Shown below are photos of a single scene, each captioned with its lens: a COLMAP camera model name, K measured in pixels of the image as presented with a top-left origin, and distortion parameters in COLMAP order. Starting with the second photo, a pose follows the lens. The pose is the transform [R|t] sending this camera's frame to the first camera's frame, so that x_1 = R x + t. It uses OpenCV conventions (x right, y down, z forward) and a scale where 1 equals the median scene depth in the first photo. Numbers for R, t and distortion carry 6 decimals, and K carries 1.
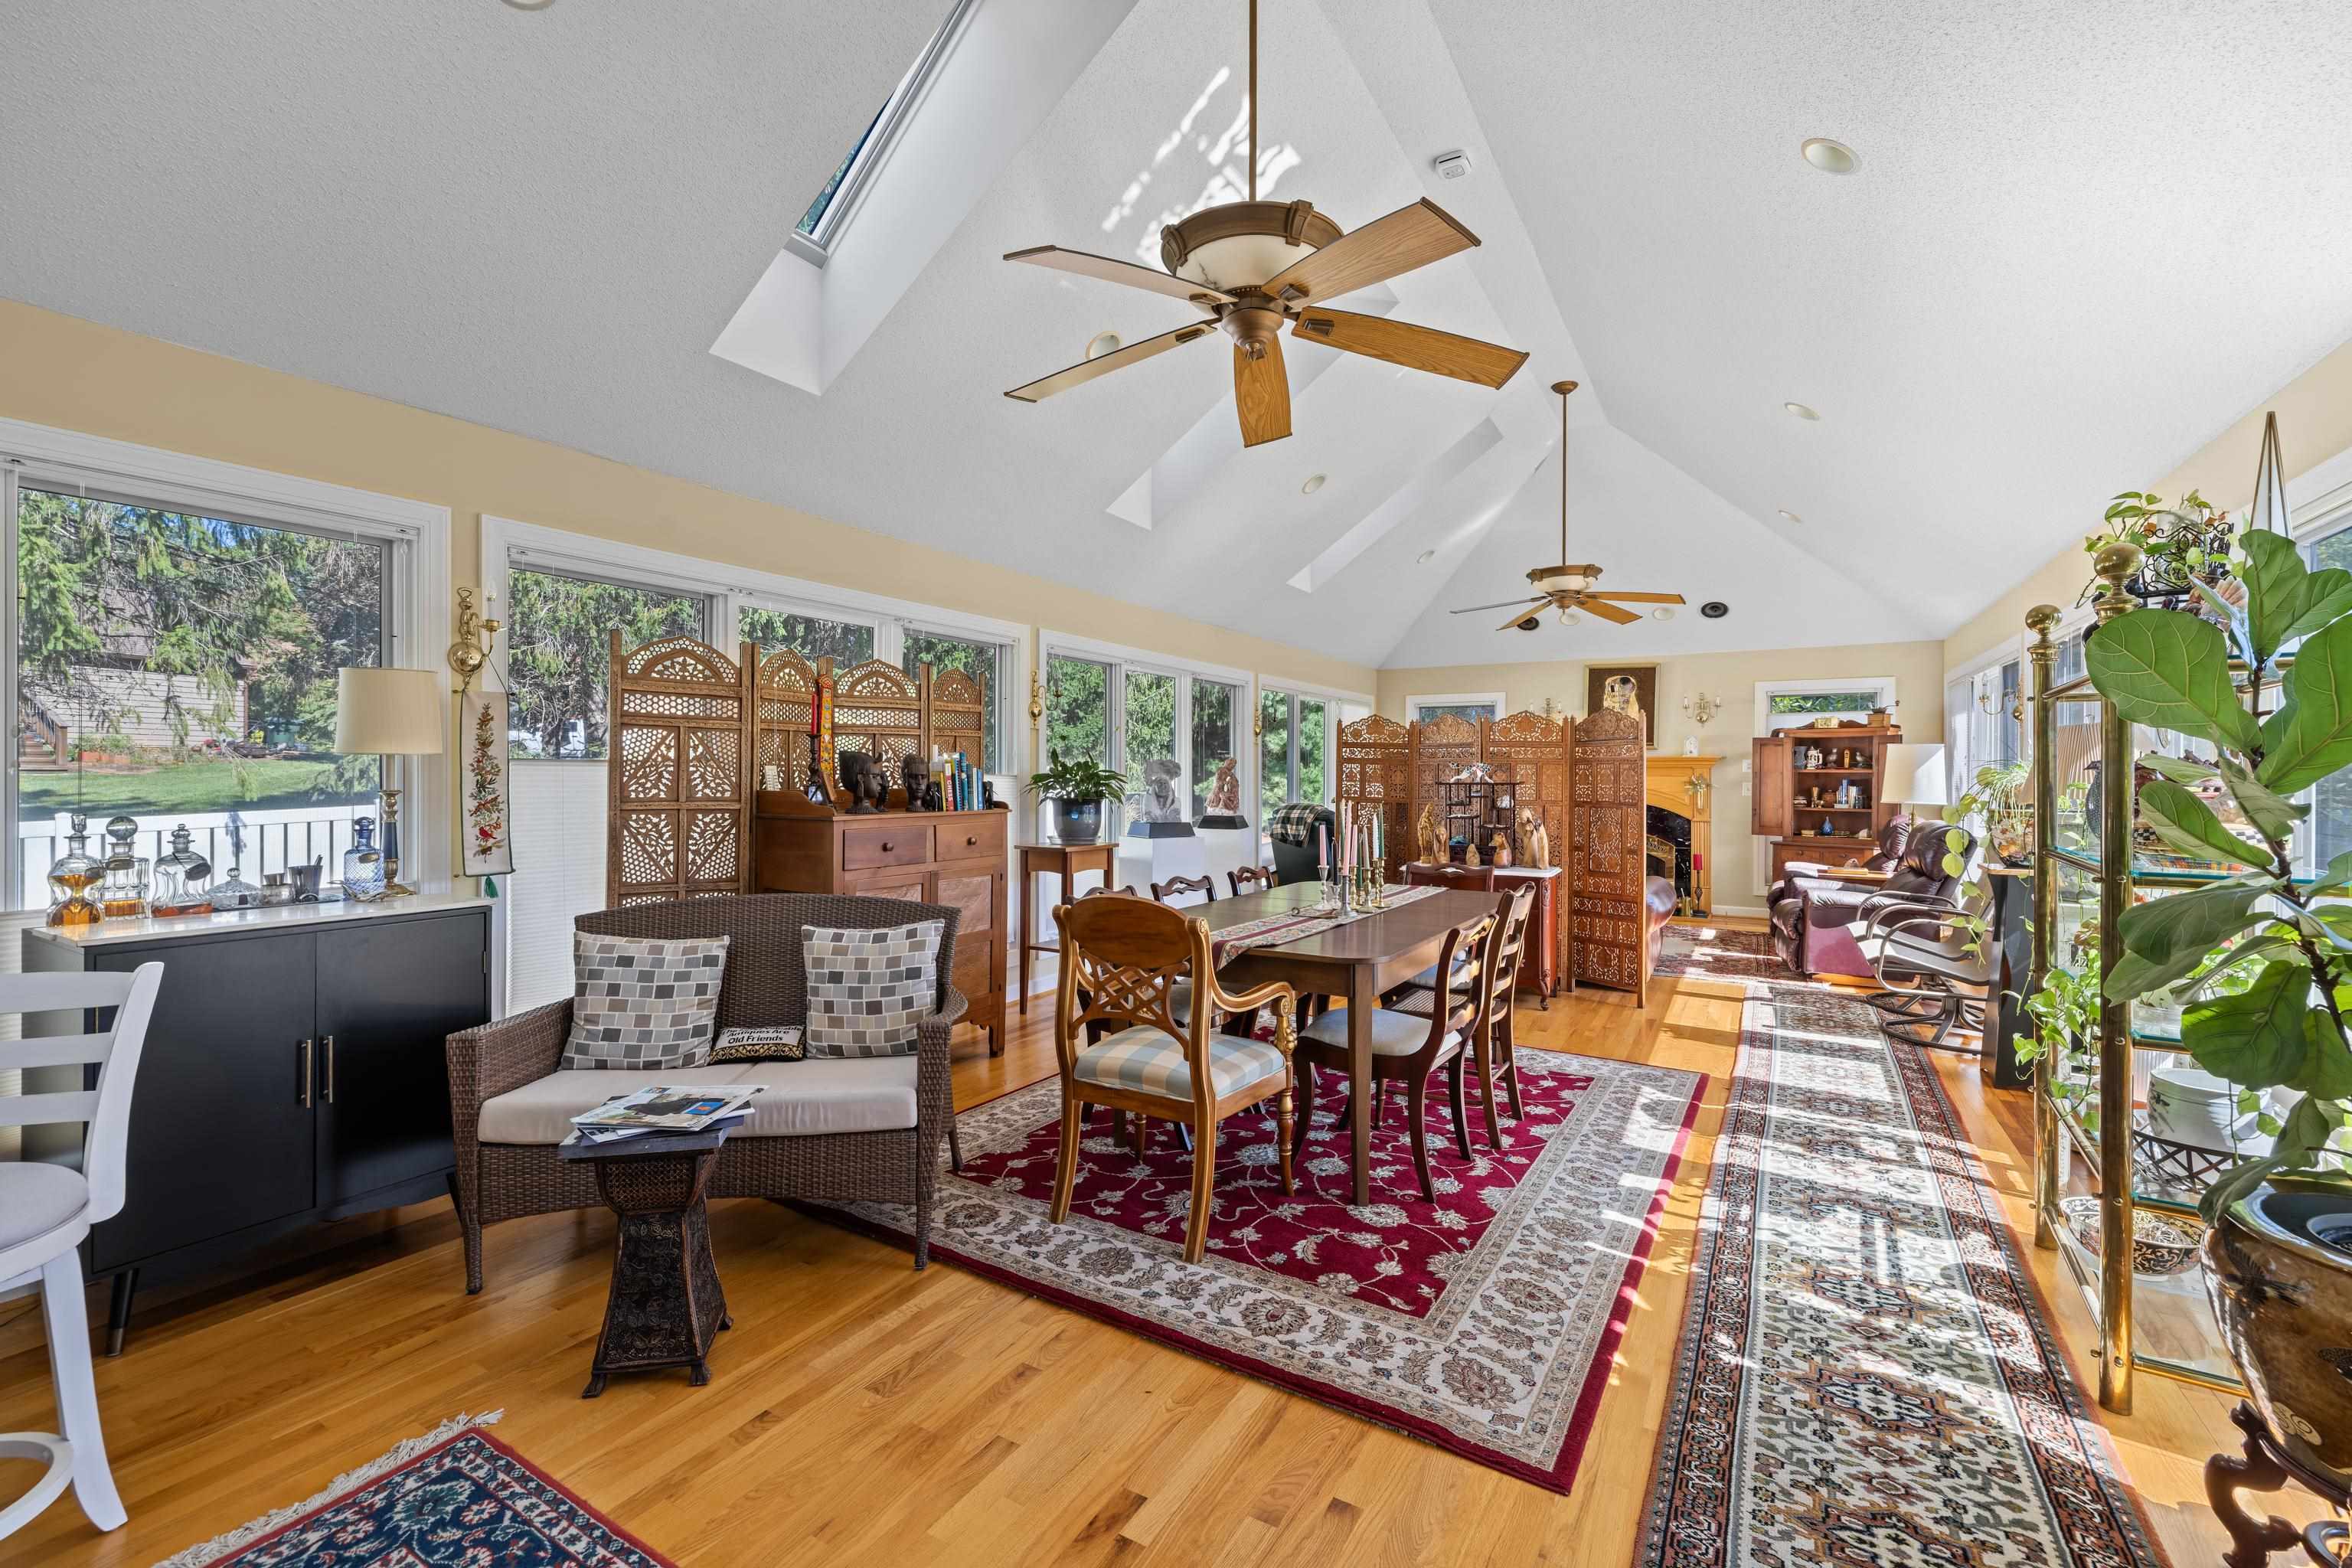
lens RADIAL K [[1004.8, 0, 1194.1], [0, 1004.8, 785.9], [0, 0, 1]] dist [0.001523, 0.000098]
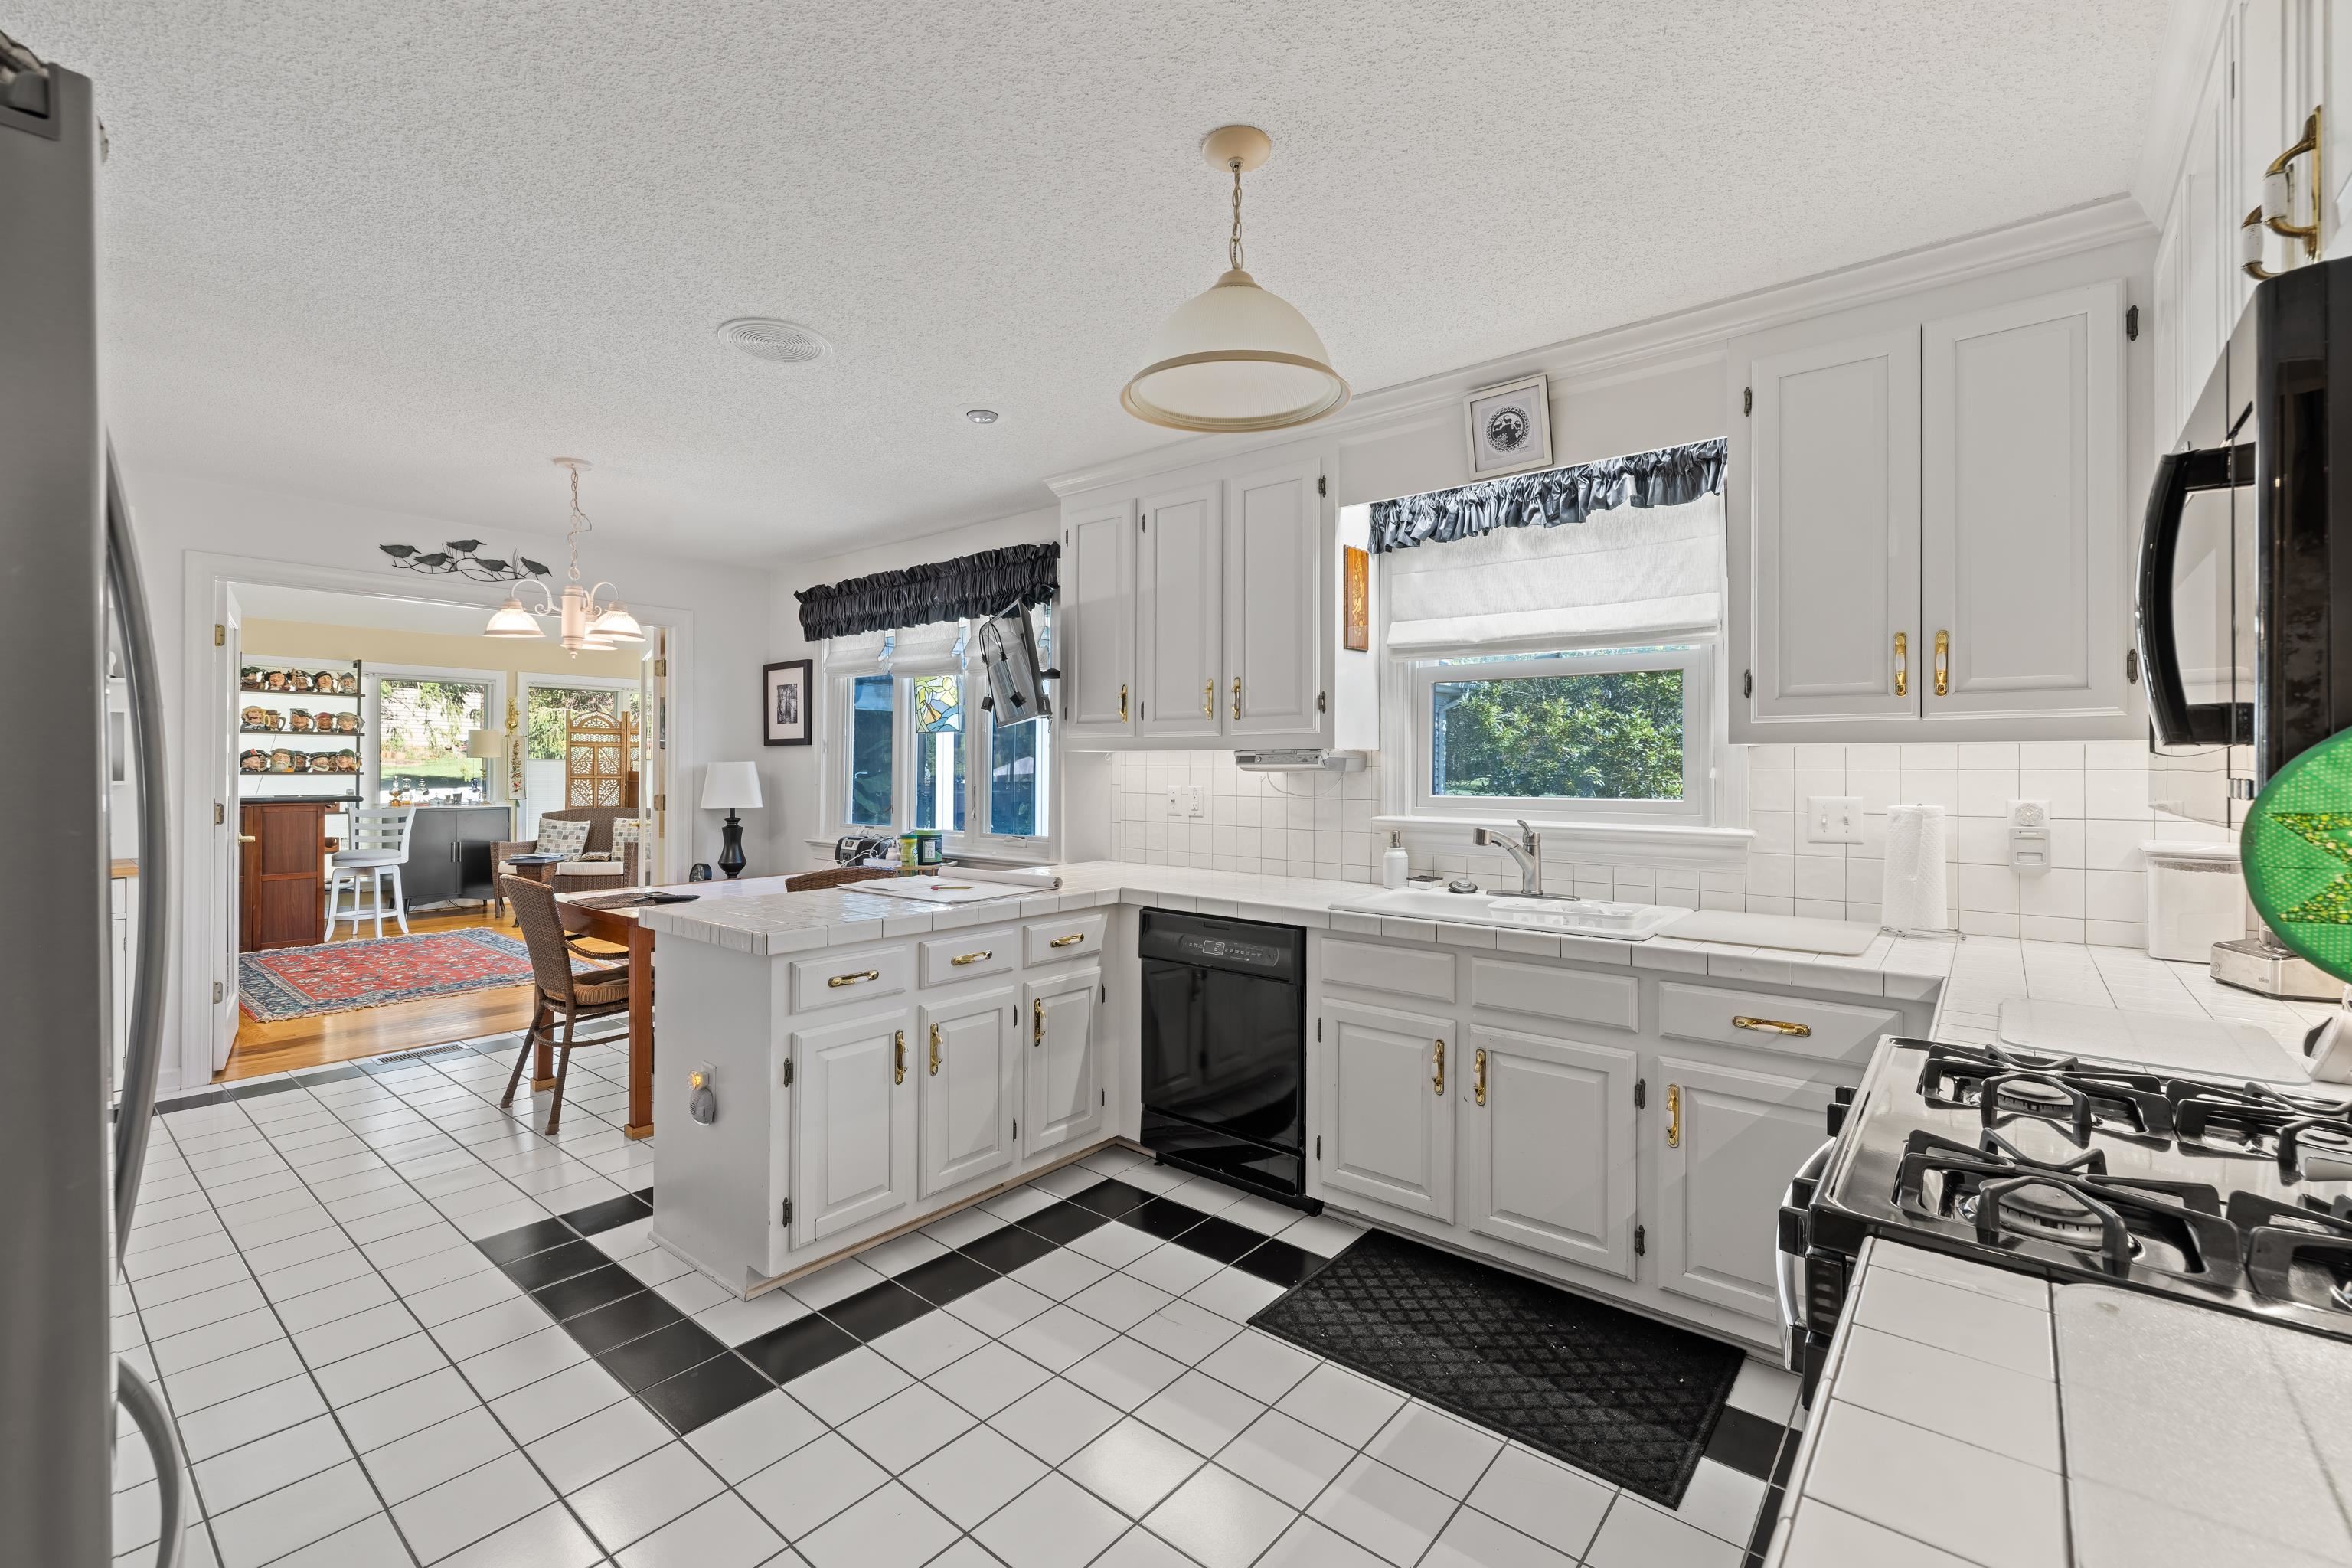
lens RADIAL K [[1004.8, 0, 1180.8], [0, 1004.8, 769.8], [0, 0, 1]] dist [0.001523, 0.000098]
pose [[0.988080, -0.000039, -0.153944, 1.308932], [-0.001499, 0.999950, -0.009875, 0.024635], [0.153937, 0.009988, 0.988030, -1.252359]]
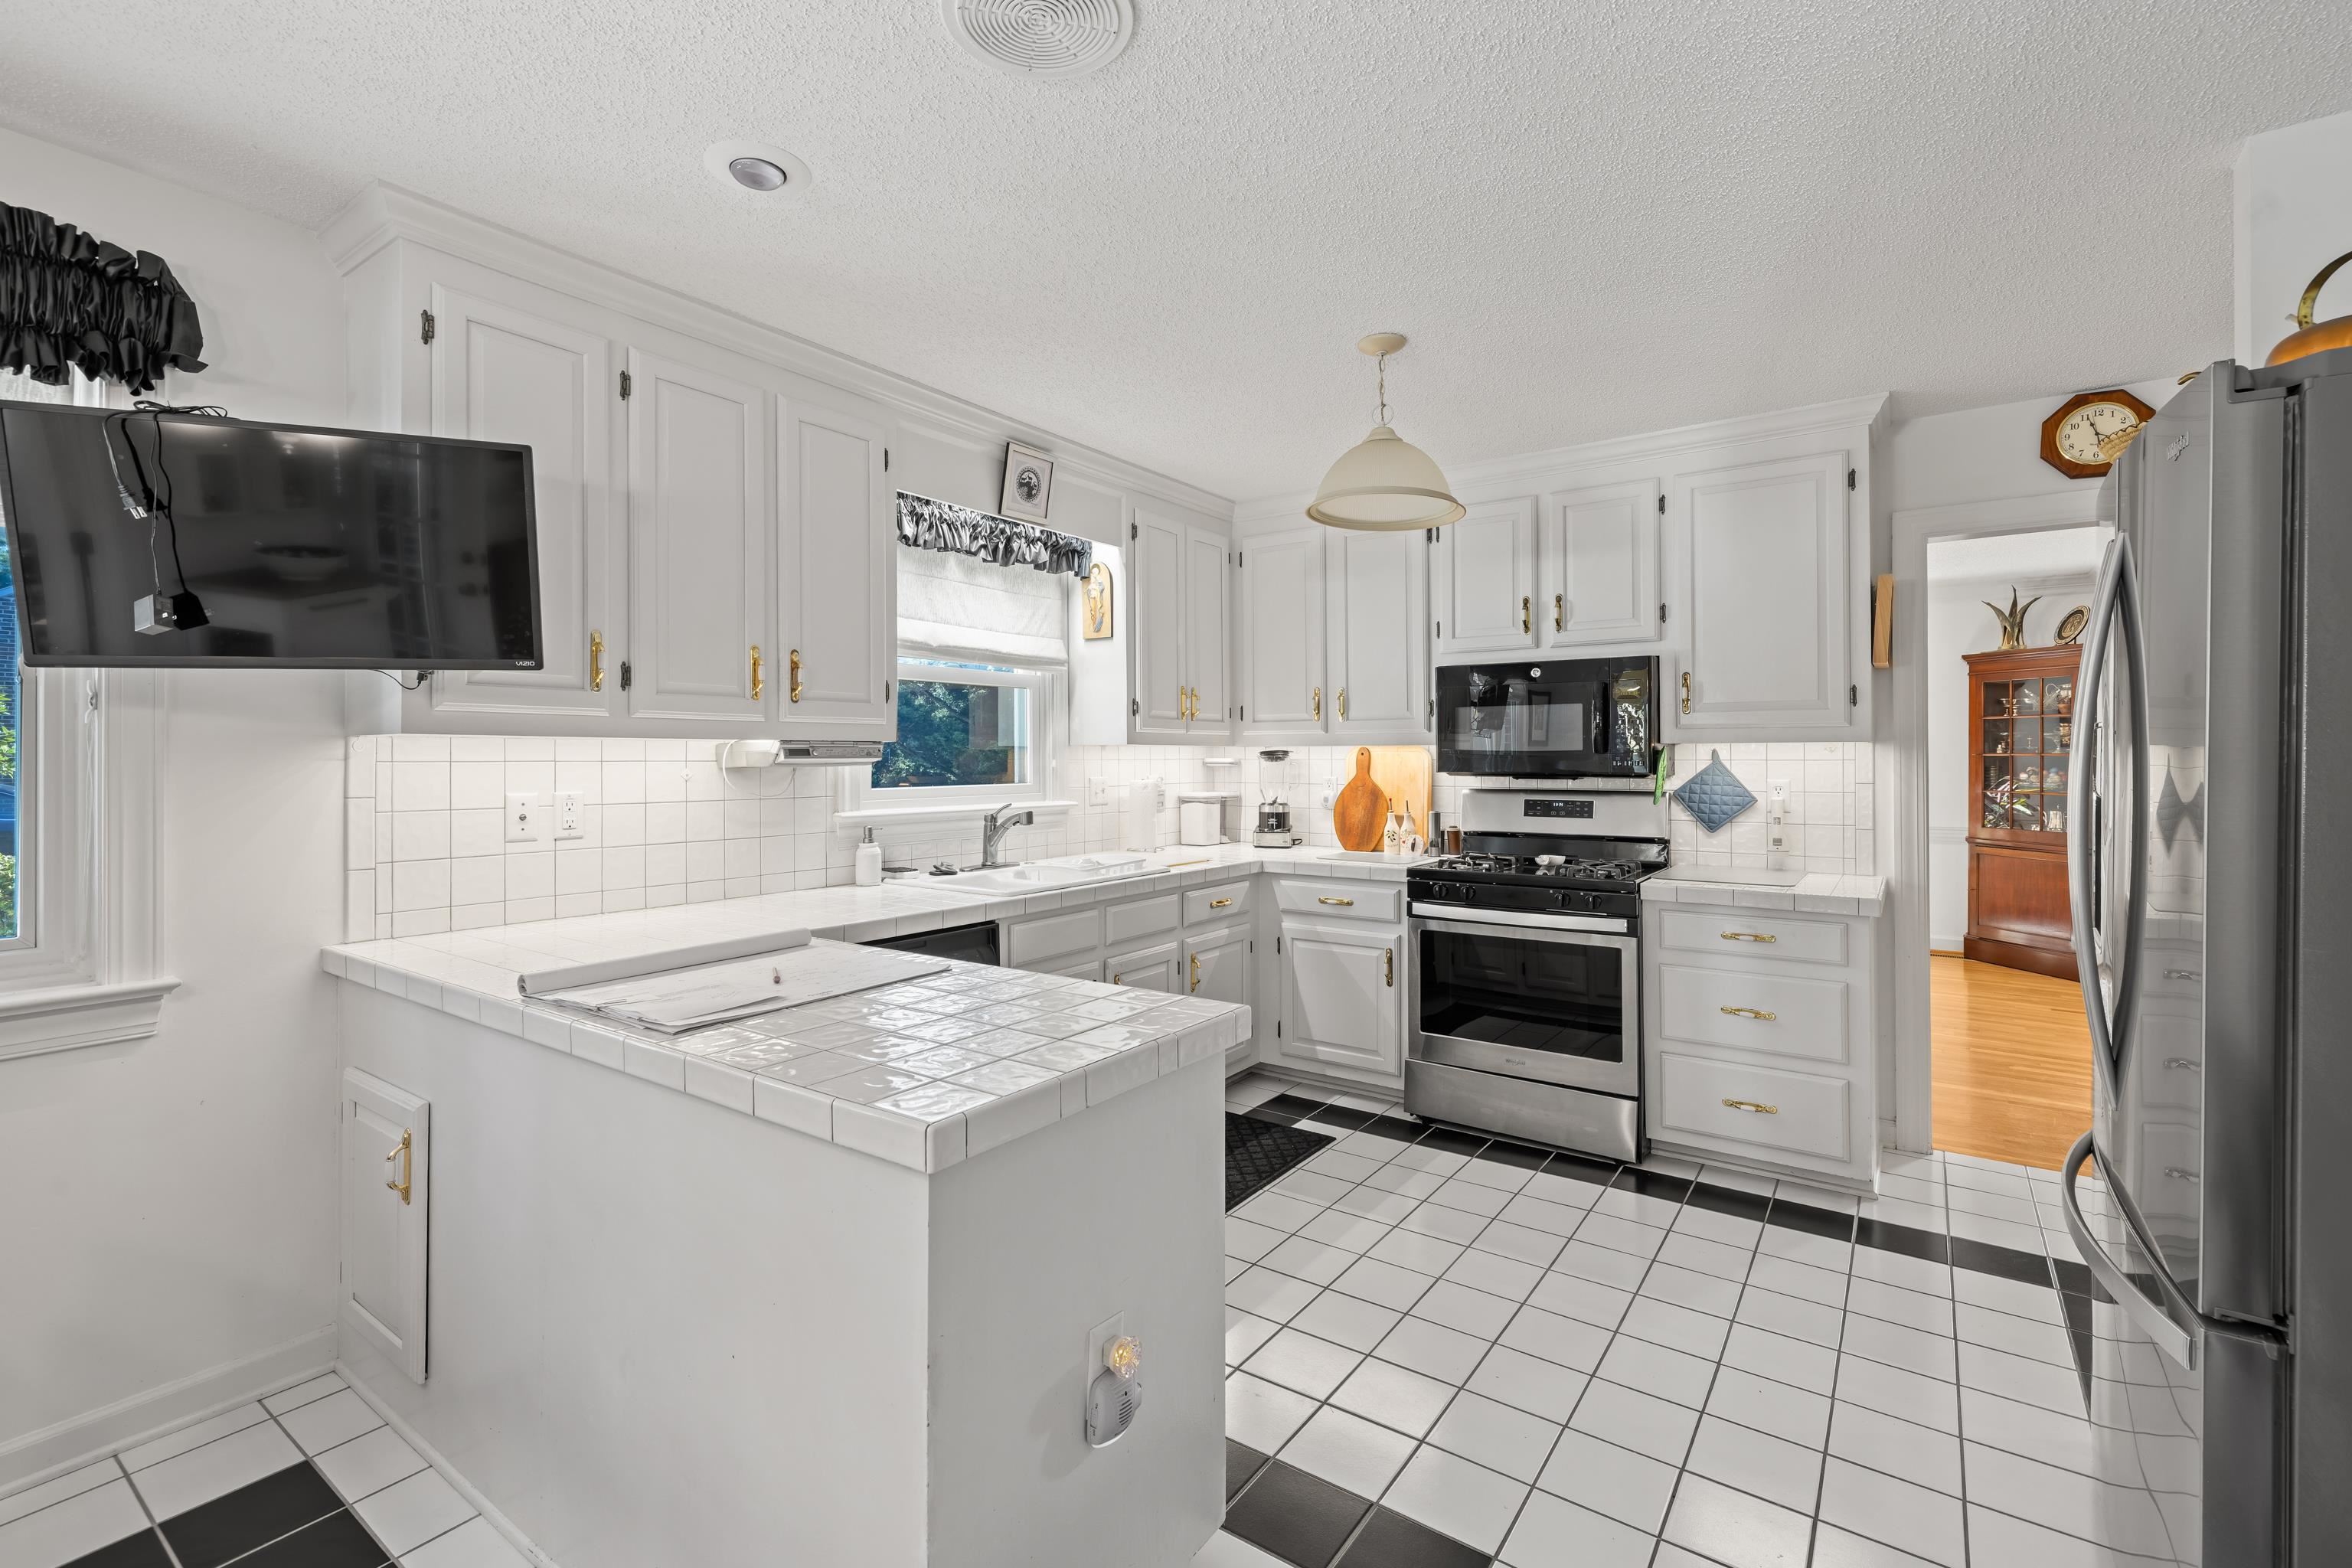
lens RADIAL K [[1004.8, 0, 1155.4], [0, 1004.8, 754.1], [0, 0, 1]] dist [0.001523, 0.000098]
pose [[0.111702, -0.000772, 0.993741, 0.575473], [0.015033, 0.999887, -0.000913, 0.012837], [-0.993628, 0.015041, 0.111701, -0.723182]]
